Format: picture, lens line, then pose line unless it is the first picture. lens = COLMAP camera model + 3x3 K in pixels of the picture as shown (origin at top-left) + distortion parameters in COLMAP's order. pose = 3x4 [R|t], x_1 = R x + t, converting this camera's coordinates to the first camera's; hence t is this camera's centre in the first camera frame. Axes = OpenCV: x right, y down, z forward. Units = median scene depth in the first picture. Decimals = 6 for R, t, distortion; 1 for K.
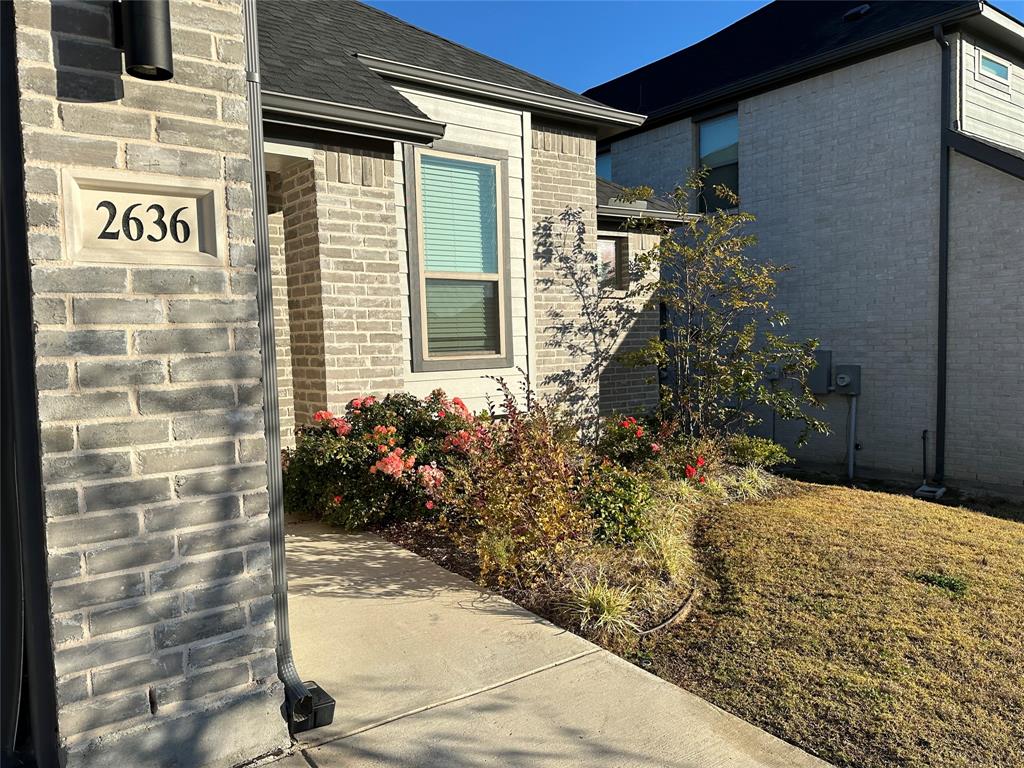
lens RADIAL K [[748.4, 0, 514.6], [0, 748.4, 393.2], [0, 0, 1]] dist [0.078687, -0.107298]
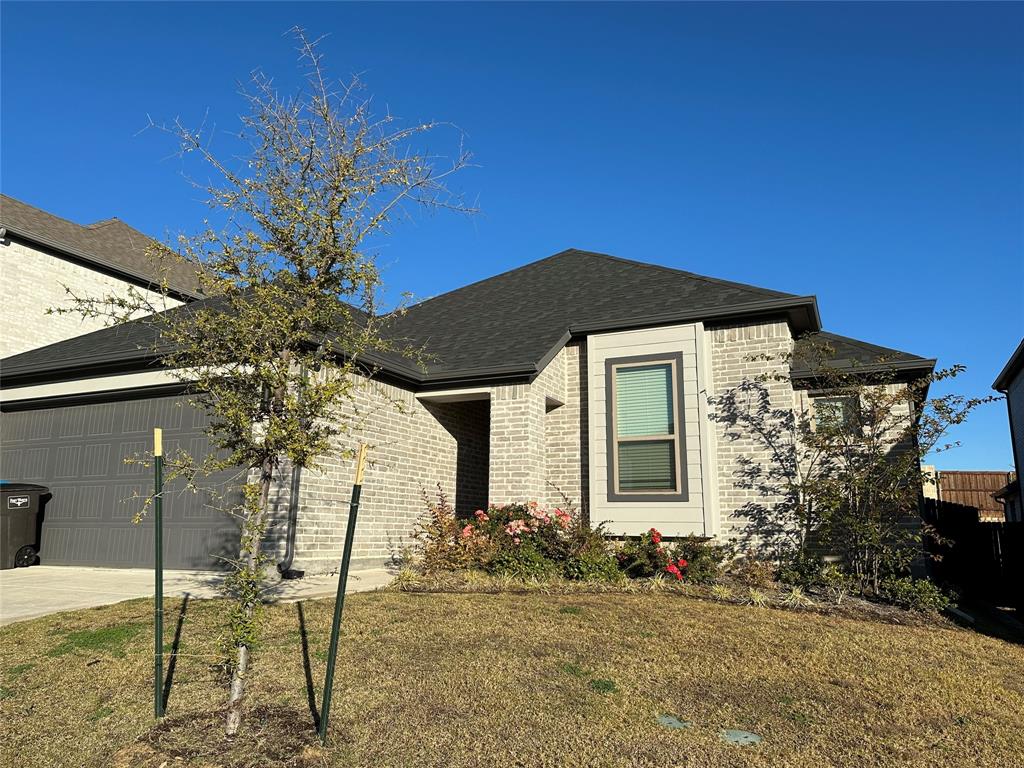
lens RADIAL K [[748.4, 0, 524.8], [0, 748.4, 372.4], [0, 0, 1]] dist [0.078687, -0.107298]
pose [[0.472613, -0.162834, -0.866096, 3.530744], [-0.084508, 0.969878, -0.228461, 0.248663], [0.877209, 0.181166, 0.444616, 0.283159]]
